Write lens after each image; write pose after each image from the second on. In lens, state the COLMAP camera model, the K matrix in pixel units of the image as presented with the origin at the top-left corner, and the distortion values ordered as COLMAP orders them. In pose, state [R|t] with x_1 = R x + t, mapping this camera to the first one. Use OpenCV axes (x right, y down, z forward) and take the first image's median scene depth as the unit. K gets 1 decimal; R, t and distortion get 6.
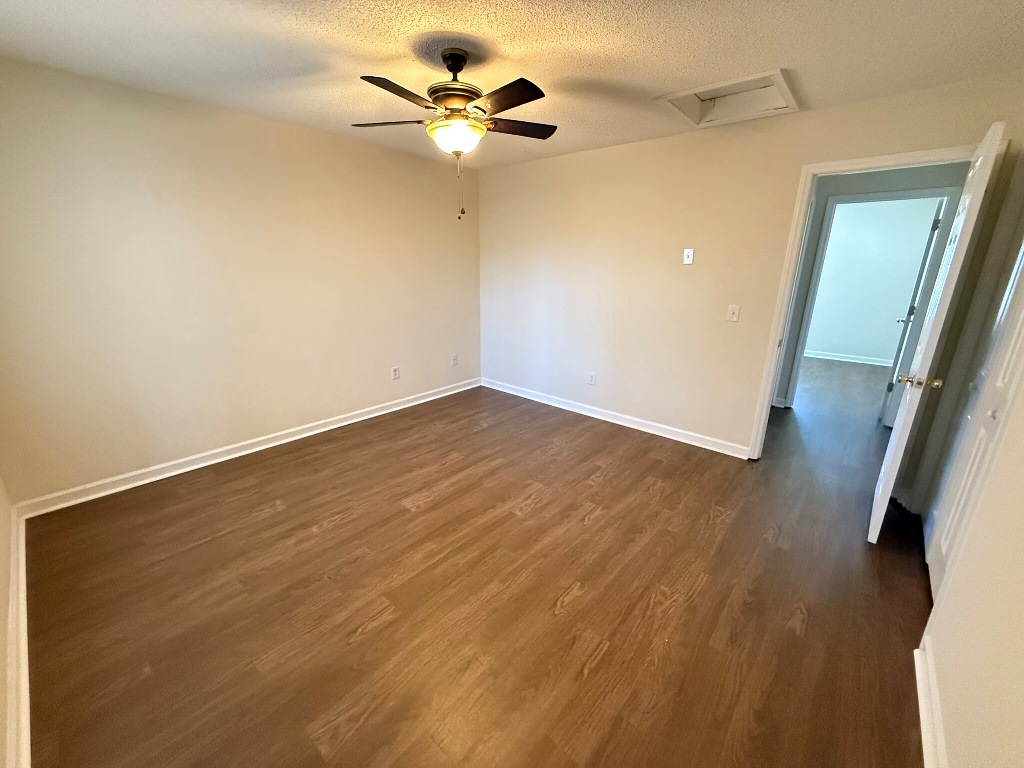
lens RADIAL K [[408.8, 0, 508.1], [0, 408.8, 384.5], [0, 0, 1]] dist [0.000181, -0.000681]
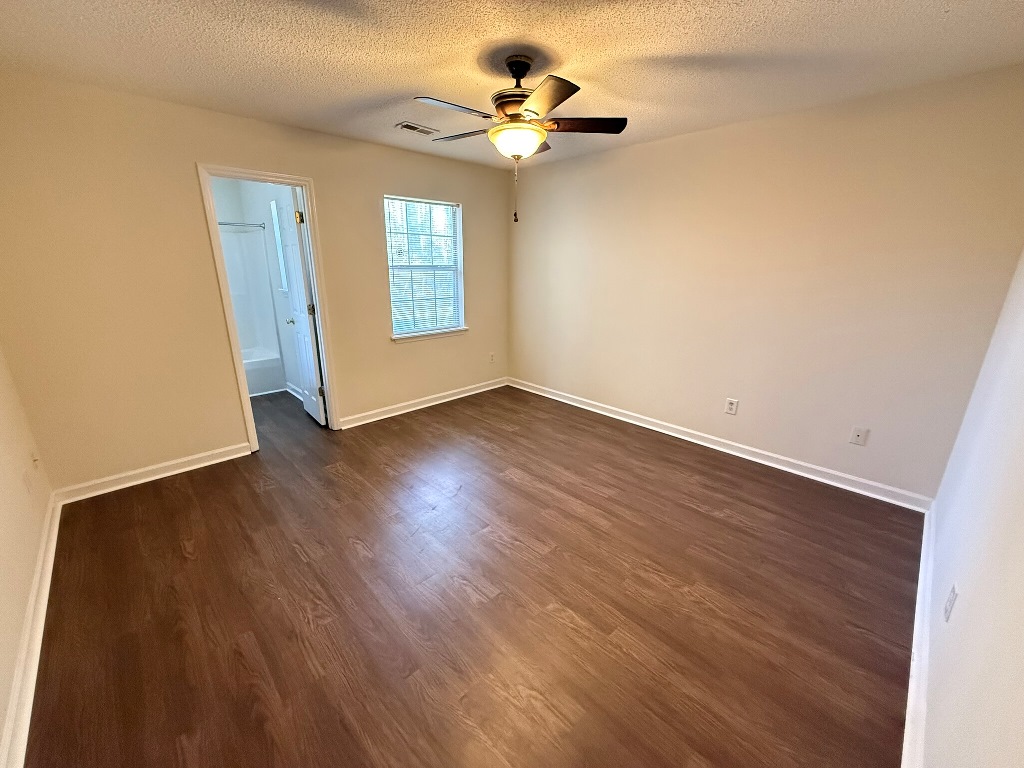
lens RADIAL K [[408.8, 0, 508.6], [0, 408.8, 385.7], [0, 0, 1]] dist [0.000181, -0.000681]
pose [[-0.082433, 0.277751, -0.957110, 0.827787], [-0.293097, 0.911149, 0.289657, -0.274973], [0.952522, 0.304404, 0.006299, 0.940183]]
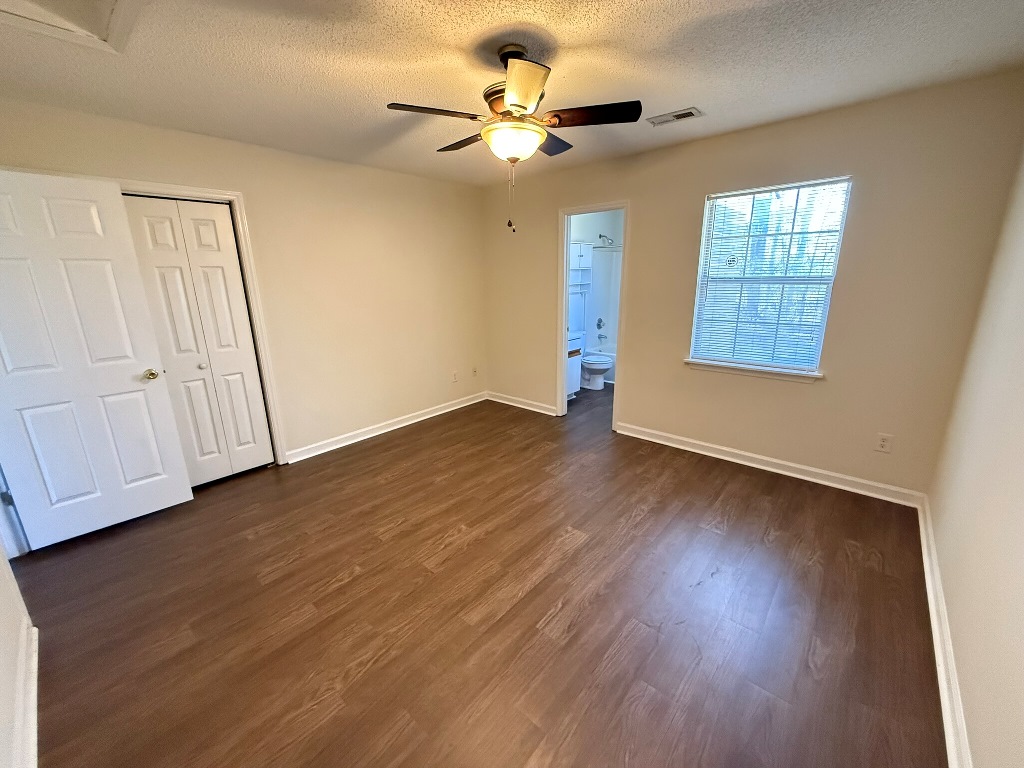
lens RADIAL K [[408.8, 0, 509.8], [0, 408.8, 386.9], [0, 0, 1]] dist [0.000181, -0.000681]
pose [[-0.999971, 0.005478, 0.005348, -0.096597], [0.007478, 0.848661, 0.528885, -0.505175], [-0.001641, 0.528909, -0.848677, 1.665441]]
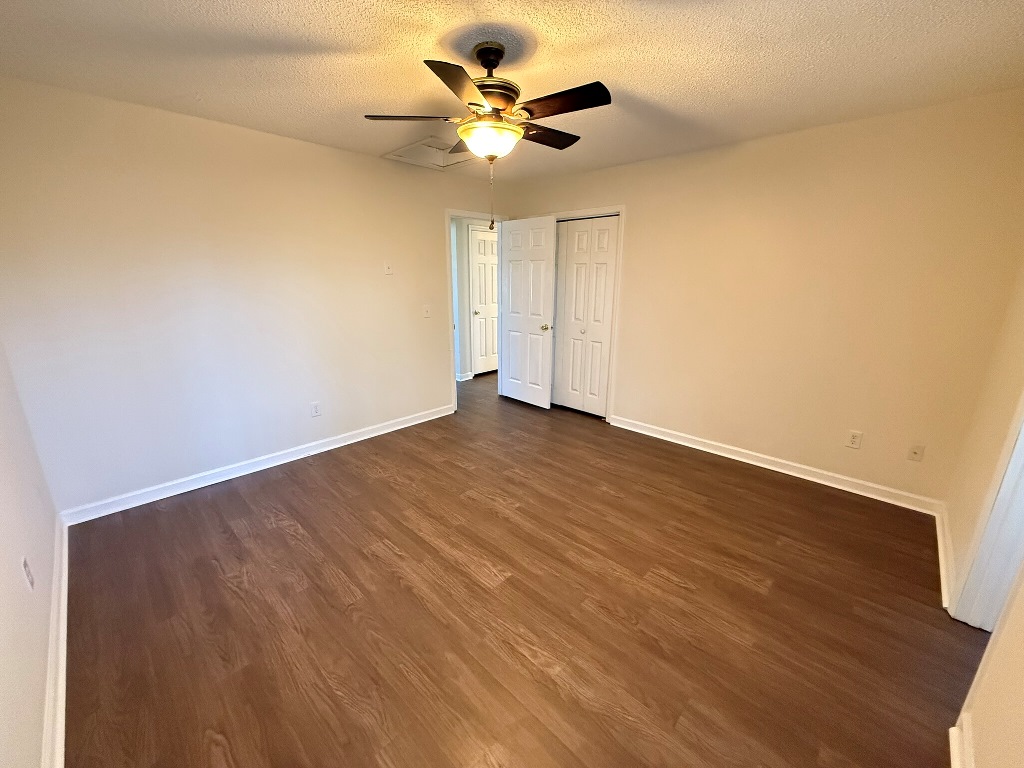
lens RADIAL K [[408.8, 0, 507.5], [0, 408.8, 388.2], [0, 0, 1]] dist [0.000181, -0.000681]
pose [[0.049374, -0.280896, 0.958467, -0.925152], [0.281913, 0.924537, 0.256430, -0.256238], [-0.958169, 0.257543, 0.124837, 0.807497]]
